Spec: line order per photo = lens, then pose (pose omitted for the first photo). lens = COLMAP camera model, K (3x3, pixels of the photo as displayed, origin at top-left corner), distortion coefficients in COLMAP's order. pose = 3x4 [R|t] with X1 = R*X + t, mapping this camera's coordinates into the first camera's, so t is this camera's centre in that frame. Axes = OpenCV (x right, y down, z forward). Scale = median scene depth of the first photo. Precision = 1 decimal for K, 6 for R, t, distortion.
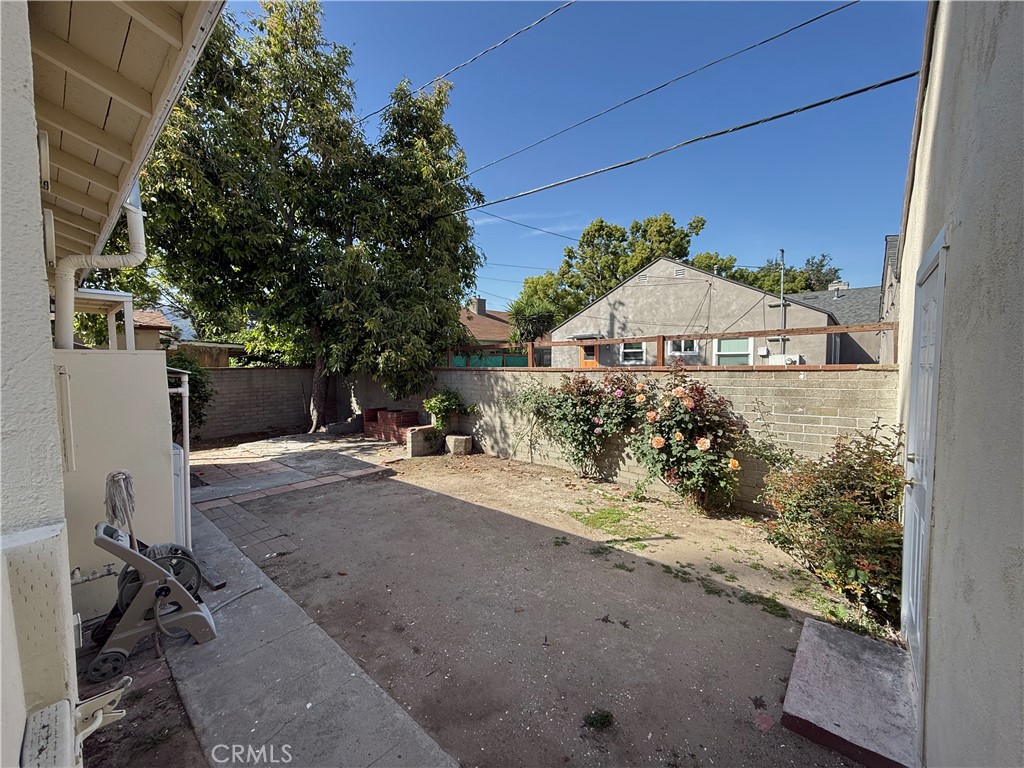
lens RADIAL K [[407.4, 0, 511.1], [0, 407.4, 386.1], [0, 0, 1]] dist [0.000680, 0.000169]
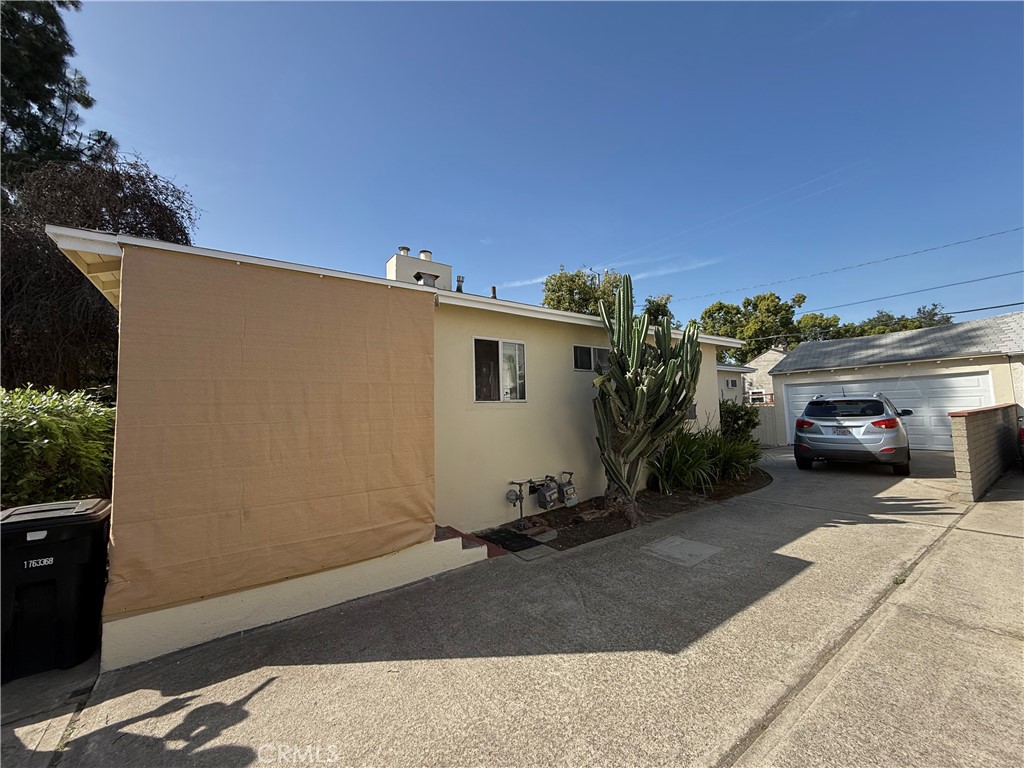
lens RADIAL K [[407.4, 0, 514.8], [0, 407.4, 383.5], [0, 0, 1]] dist [0.000680, 0.000169]
pose [[0.974412, -0.034347, -0.222128, -0.974160], [0.006504, 0.992150, -0.124882, 0.205387], [0.224674, 0.120242, 0.966987, -2.807501]]
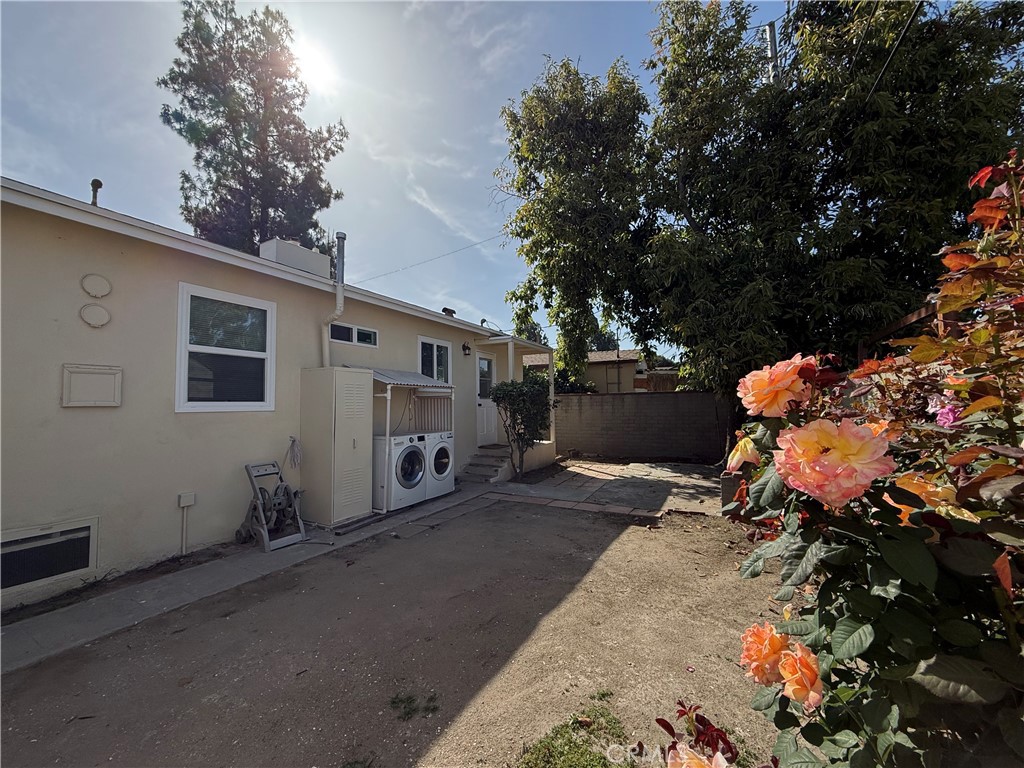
lens RADIAL K [[407.4, 0, 508.2], [0, 407.4, 384.1], [0, 0, 1]] dist [0.000680, 0.000169]
pose [[0.223379, -0.046368, -0.973628, 0.439679], [-0.042605, 0.997449, -0.057277, 0.022300], [0.973800, 0.054275, 0.220833, 0.691649]]
